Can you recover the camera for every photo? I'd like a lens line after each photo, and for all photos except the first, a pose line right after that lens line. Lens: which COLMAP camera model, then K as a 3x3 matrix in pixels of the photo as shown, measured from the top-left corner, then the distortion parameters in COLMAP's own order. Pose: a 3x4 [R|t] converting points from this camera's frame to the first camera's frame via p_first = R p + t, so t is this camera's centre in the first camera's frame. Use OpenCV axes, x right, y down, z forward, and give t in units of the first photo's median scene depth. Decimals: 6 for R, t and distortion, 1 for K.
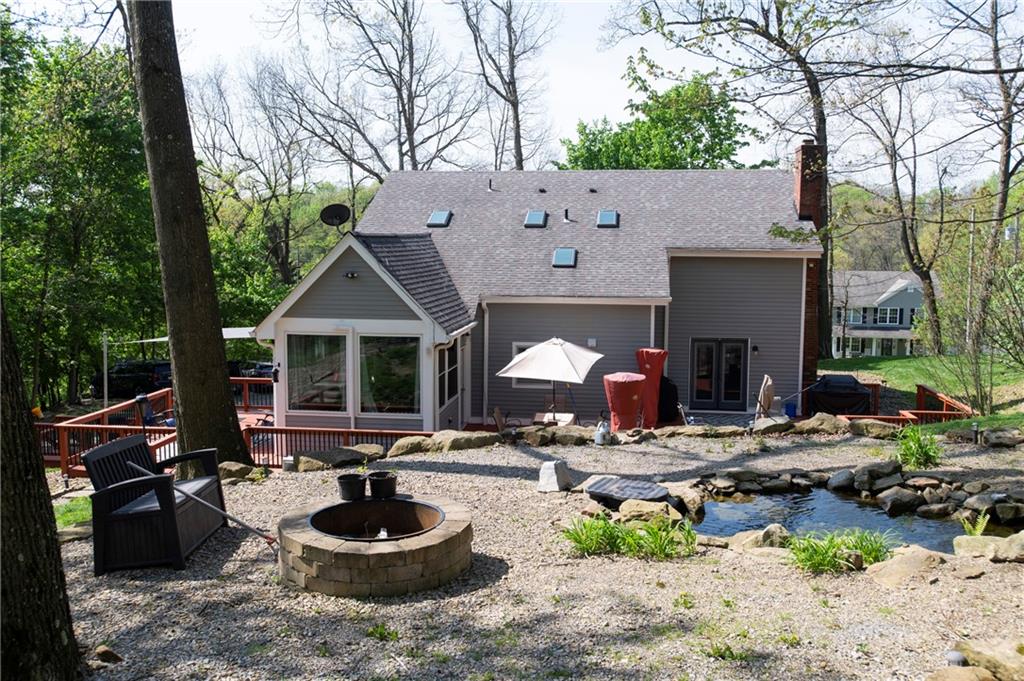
lens RADIAL K [[907.7, 0, 516.0], [0, 907.7, 338.6], [0, 0, 1]] dist [0.008050, 0.002801]
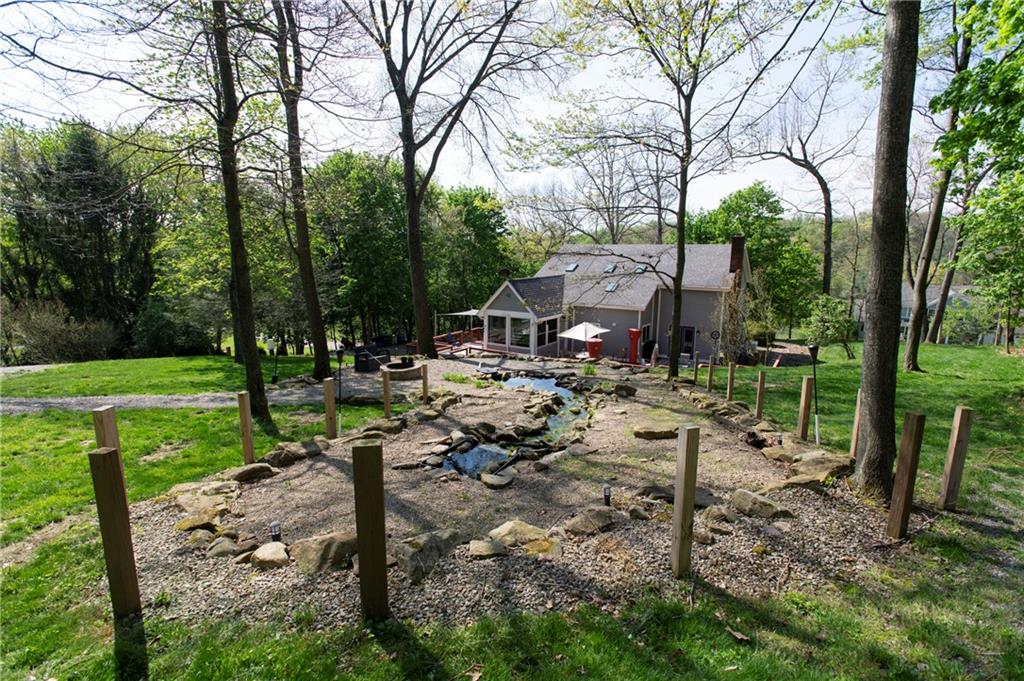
lens RADIAL K [[489.1, 0, 512.1], [0, 489.1, 338.2], [0, 0, 1]] dist [0.000187, -0.000031]
pose [[0.902409, 0.076902, -0.423961, 0.448767], [-0.049132, 0.995892, 0.076066, -0.051257], [0.428069, -0.047812, 0.902480, -0.317159]]
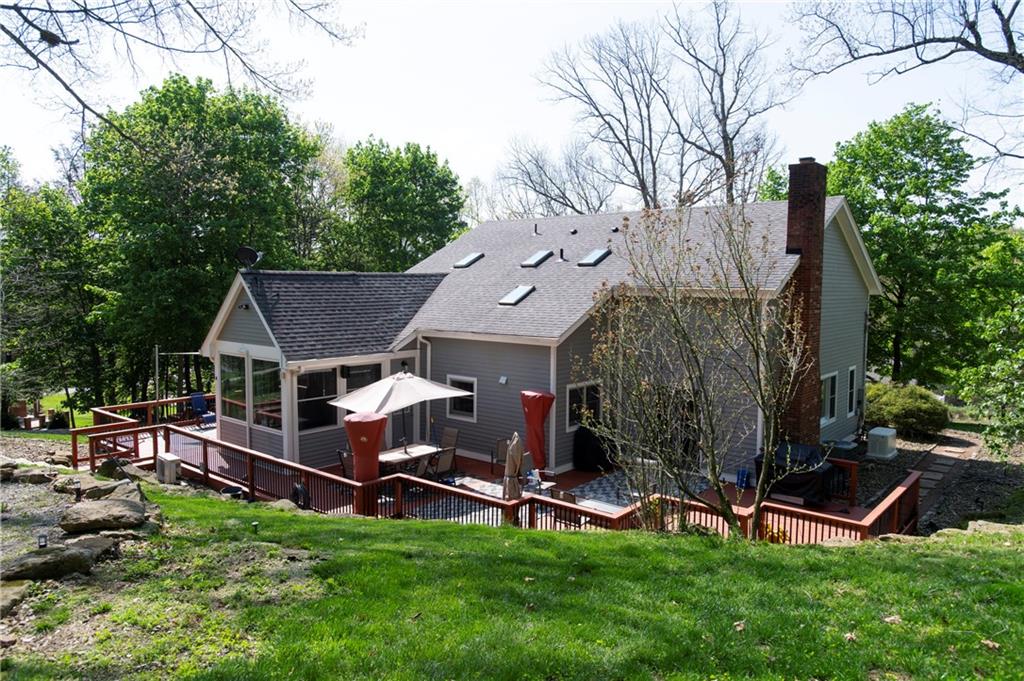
lens RADIAL K [[700.6, 0, 511.4], [0, 700.6, 343.2], [0, 0, 1]] dist [-0.007928, -0.002032]
pose [[0.836663, 0.045625, -0.545814, 0.584980], [-0.061482, 0.998050, -0.010817, -0.032817], [0.544256, 0.042608, 0.837837, 0.417260]]
